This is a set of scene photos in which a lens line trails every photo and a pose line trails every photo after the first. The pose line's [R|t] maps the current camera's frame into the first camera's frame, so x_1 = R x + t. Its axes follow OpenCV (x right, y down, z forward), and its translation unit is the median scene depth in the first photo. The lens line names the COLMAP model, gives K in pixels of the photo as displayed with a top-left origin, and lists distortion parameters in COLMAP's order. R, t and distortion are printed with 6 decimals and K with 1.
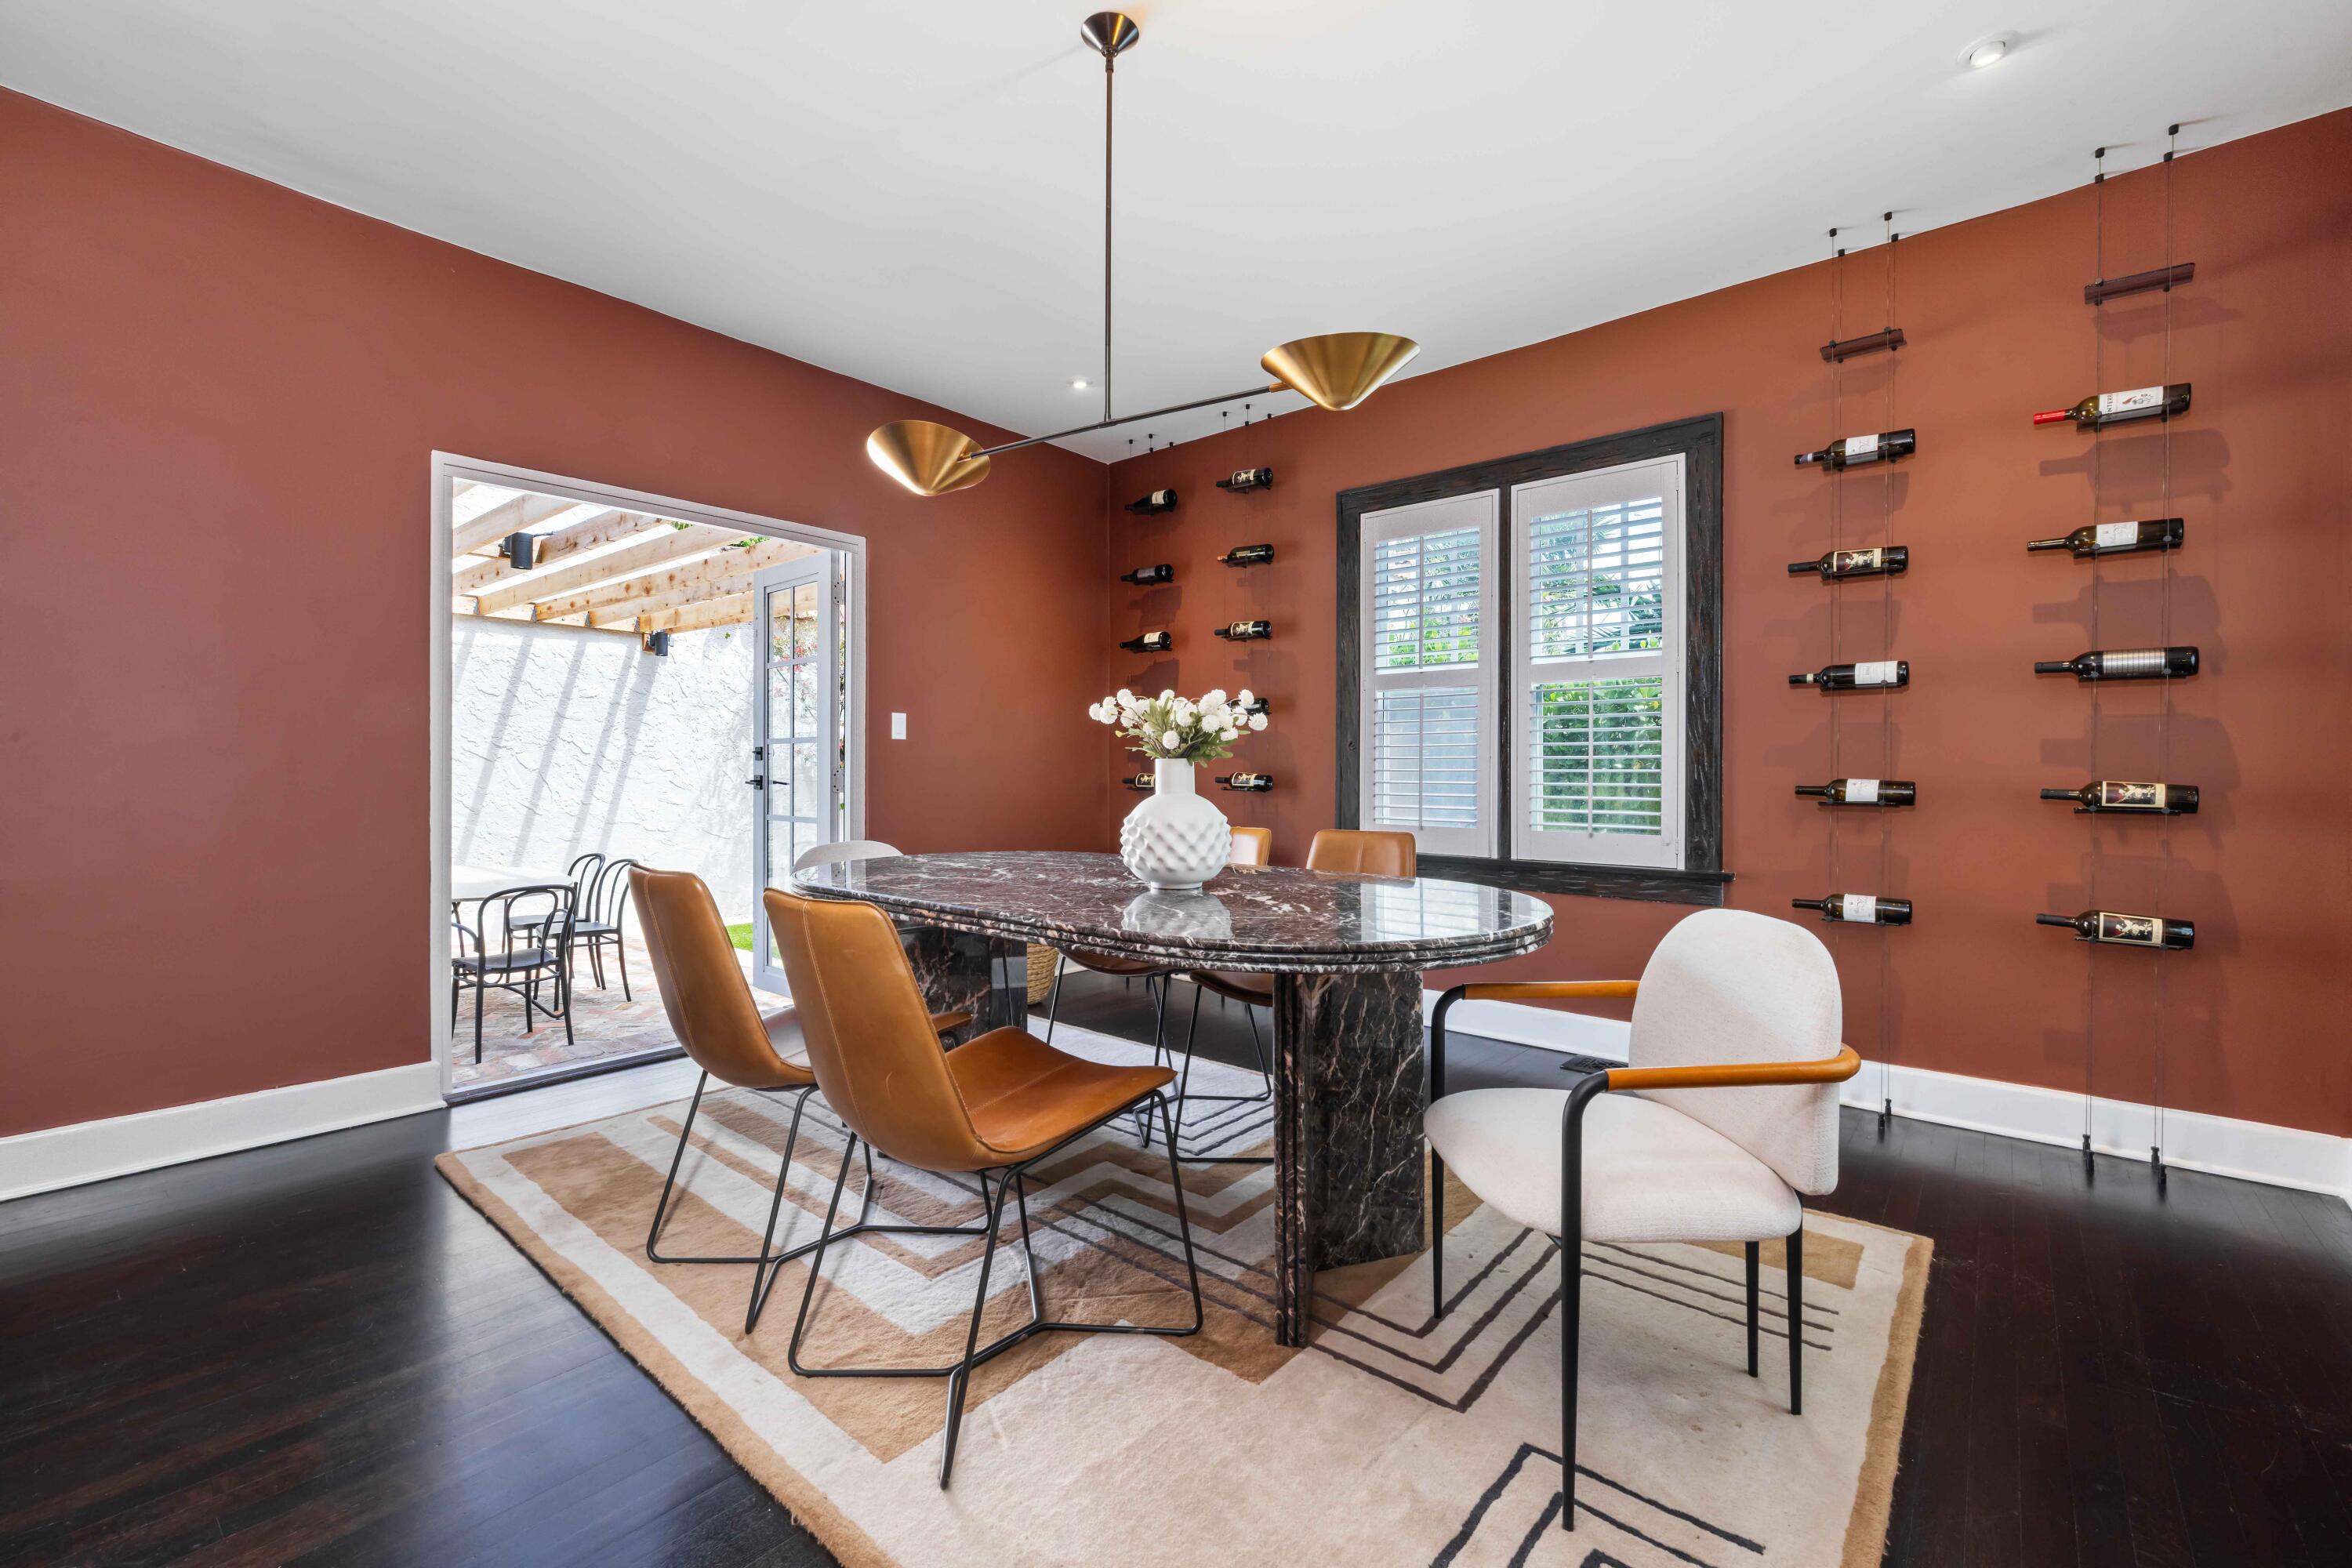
lens RADIAL K [[997.0, 0, 1178.1], [0, 997.0, 771.7], [0, 0, 1]] dist [0.003862, 0.000149]
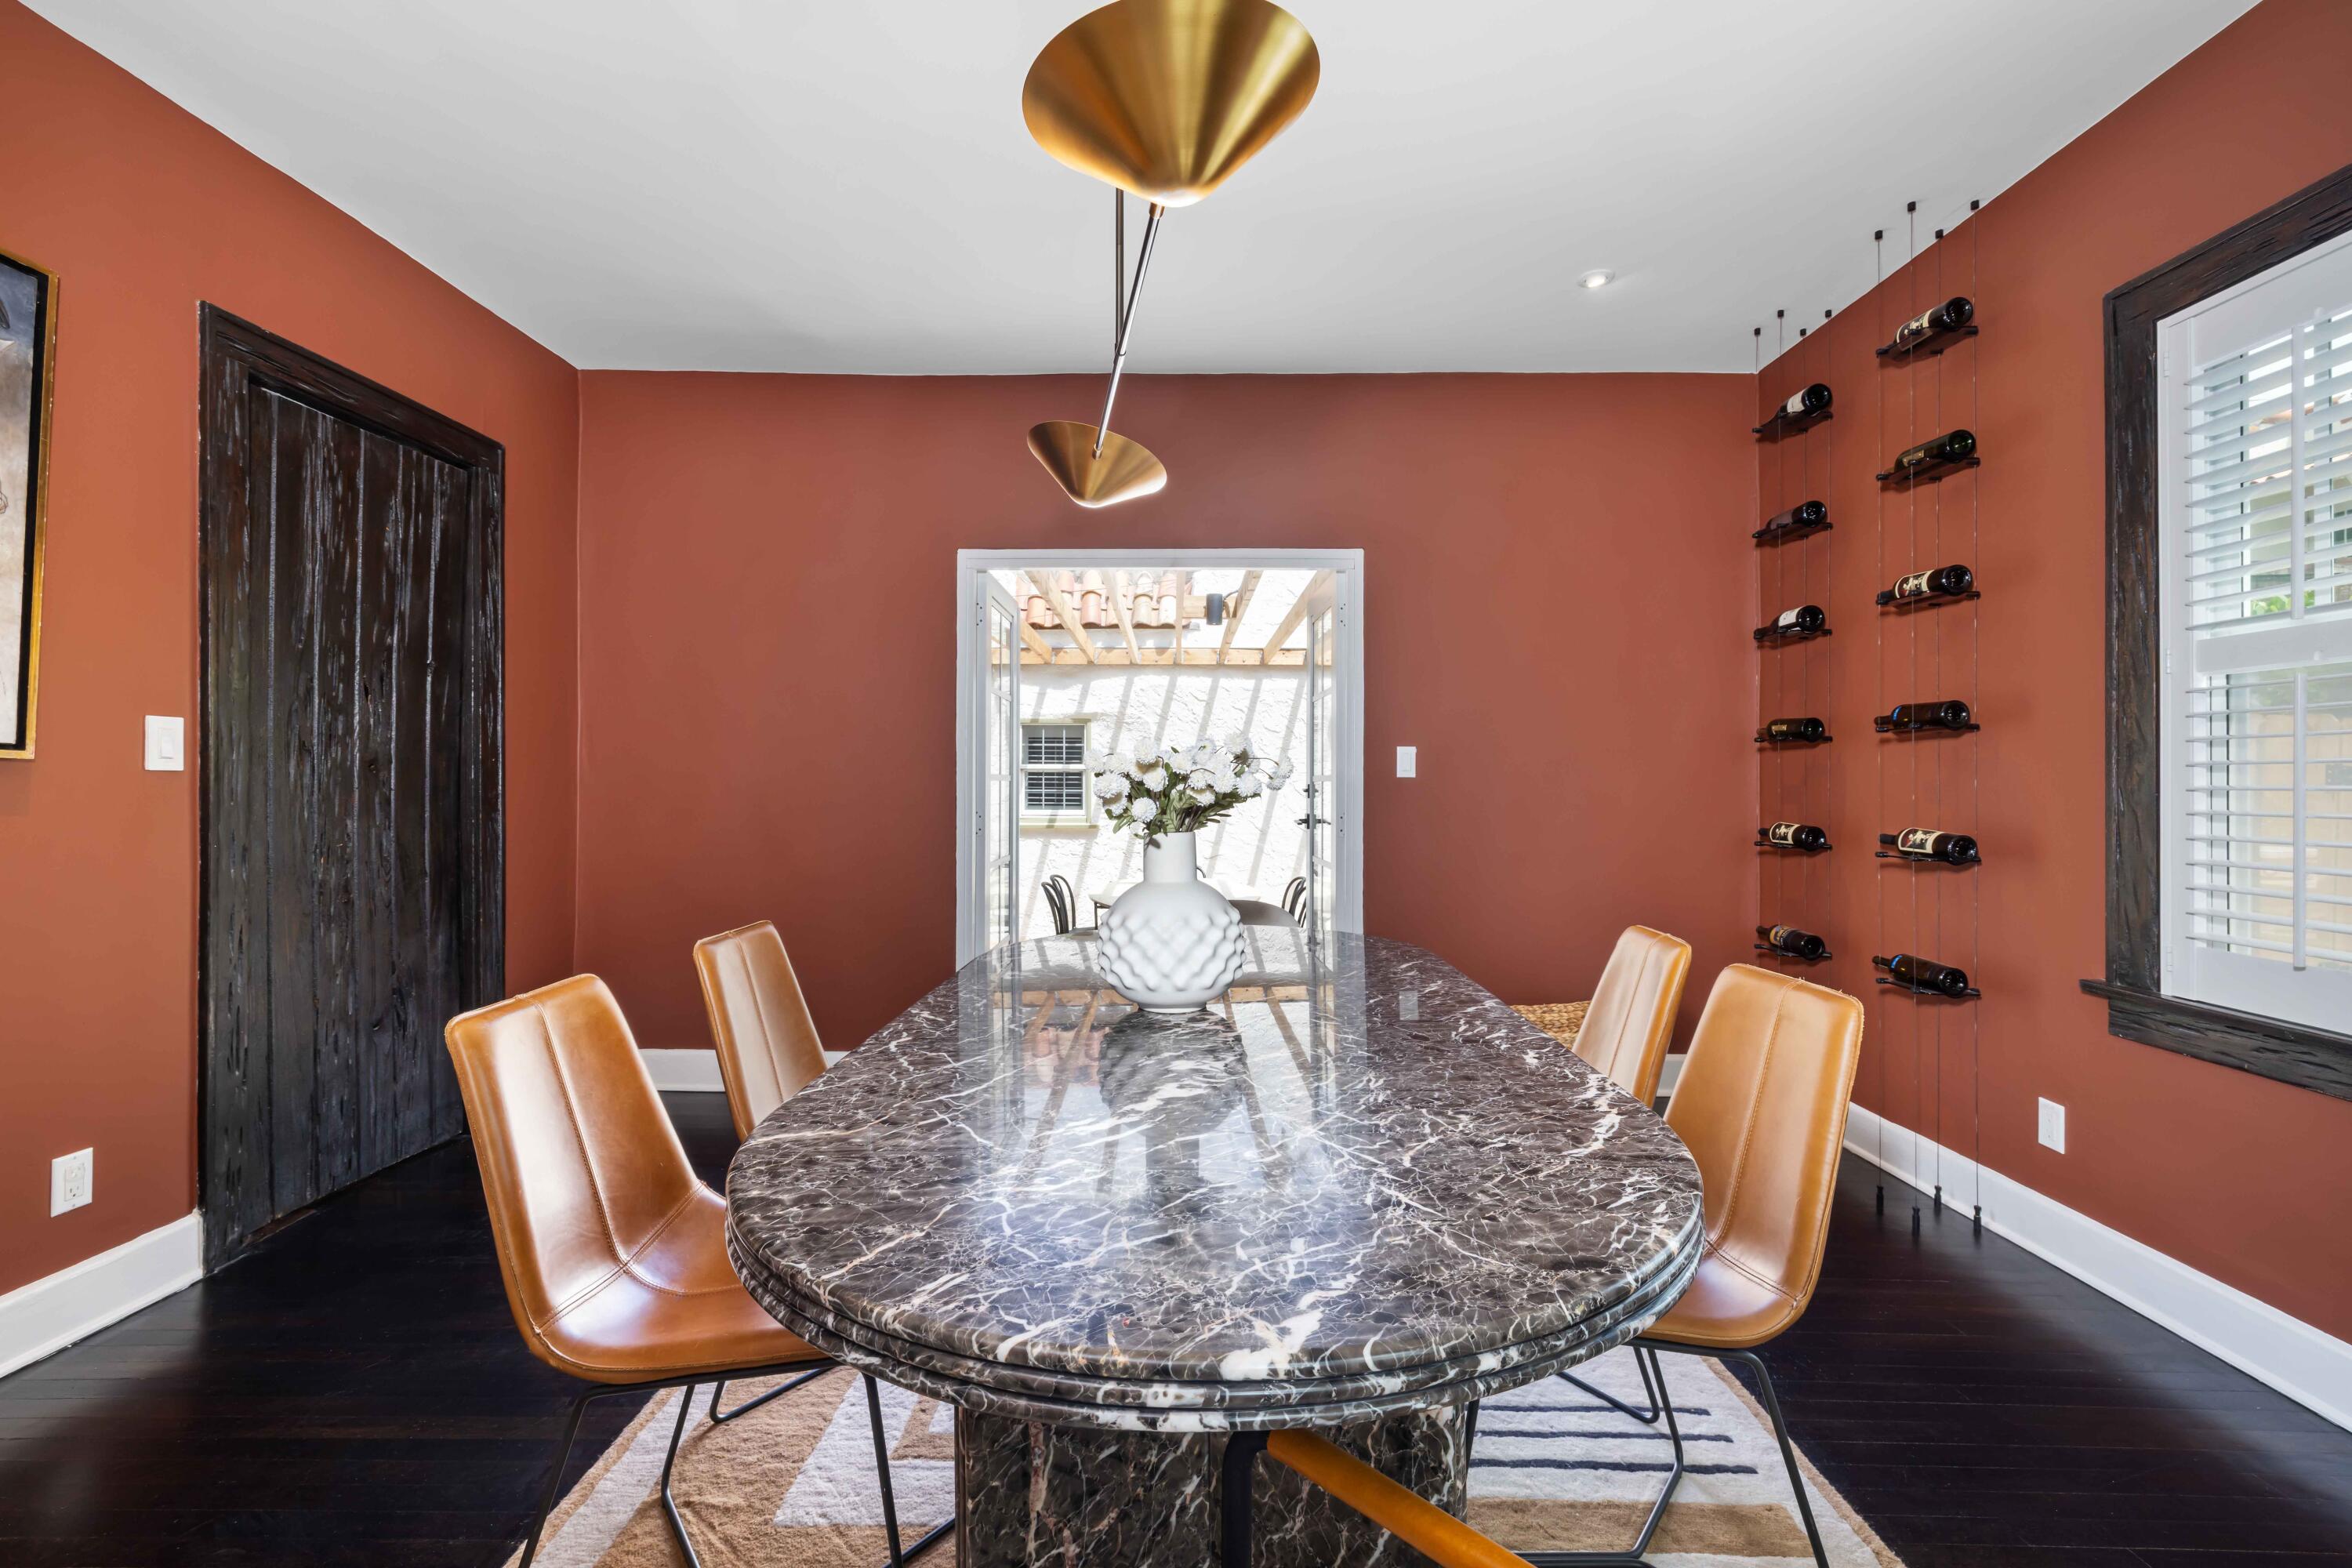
lens RADIAL K [[997.0, 0, 1179.6], [0, 997.0, 780.0], [0, 0, 1]] dist [0.003862, 0.000149]
pose [[0.635836, 0.000145, -0.771824, 0.256216], [-0.007513, 0.999954, -0.006002, -0.023425], [0.771788, 0.009615, 0.635807, 0.305433]]
